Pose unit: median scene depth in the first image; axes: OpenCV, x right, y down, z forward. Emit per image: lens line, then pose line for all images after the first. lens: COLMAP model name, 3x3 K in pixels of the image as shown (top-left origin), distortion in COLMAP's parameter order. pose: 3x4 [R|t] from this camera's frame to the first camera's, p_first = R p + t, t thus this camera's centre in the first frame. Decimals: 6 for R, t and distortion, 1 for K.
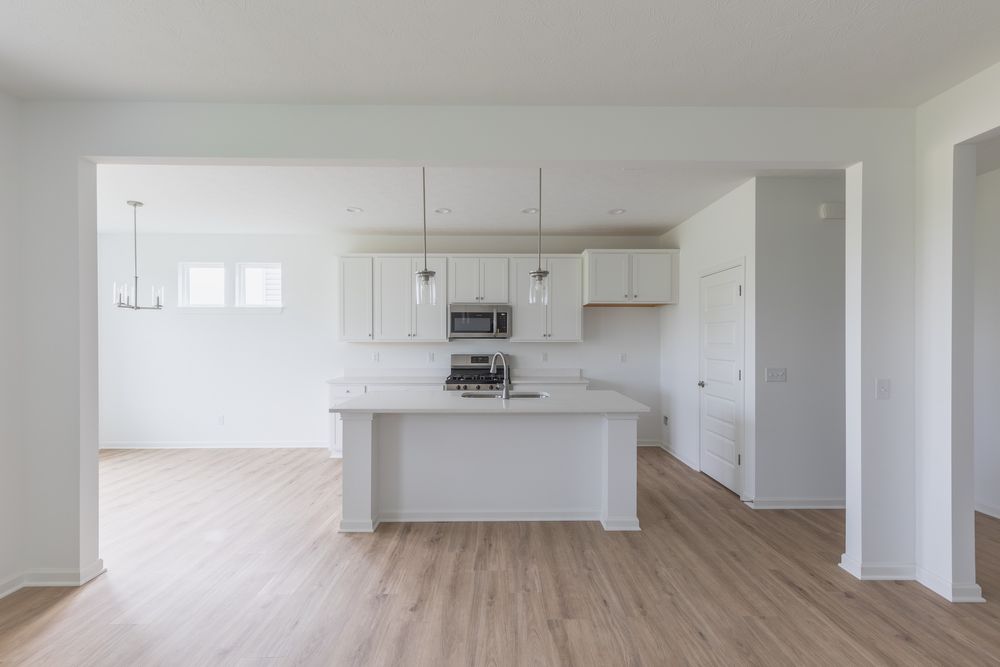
lens RADIAL K [[461.3, 0, 506.9], [0, 461.3, 338.6], [0, 0, 1]] dist [0.000449, 0.000176]
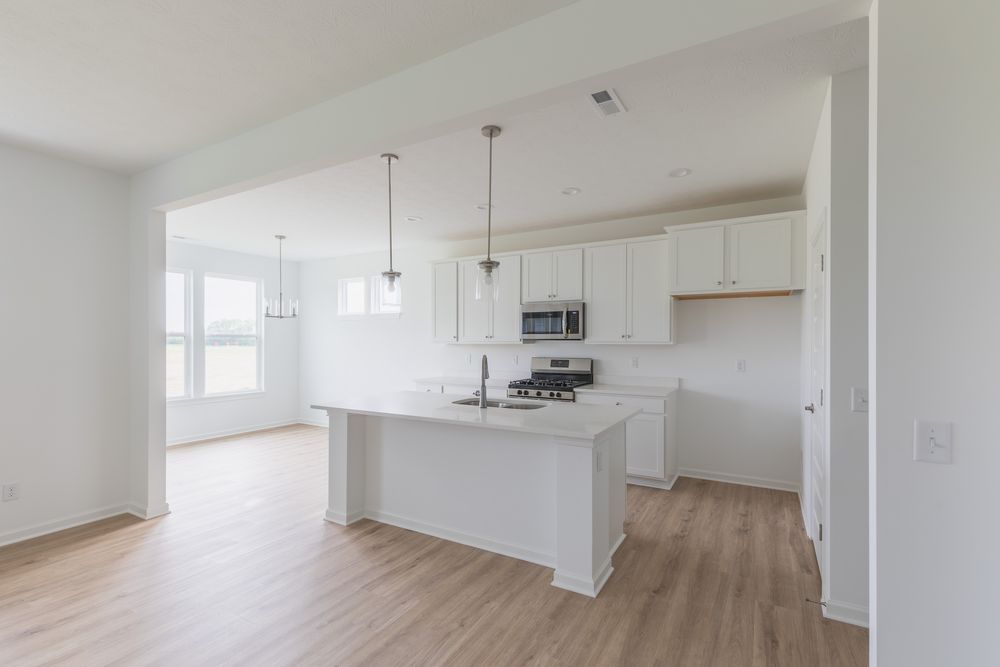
lens RADIAL K [[461.3, 0, 499.6], [0, 461.3, 339.5], [0, 0, 1]] dist [0.000449, 0.000176]
pose [[0.856385, -0.003062, -0.516329, 0.395419], [0.002065, 0.999995, -0.002505, 0.000413], [0.516334, 0.001079, 0.856386, 0.205156]]
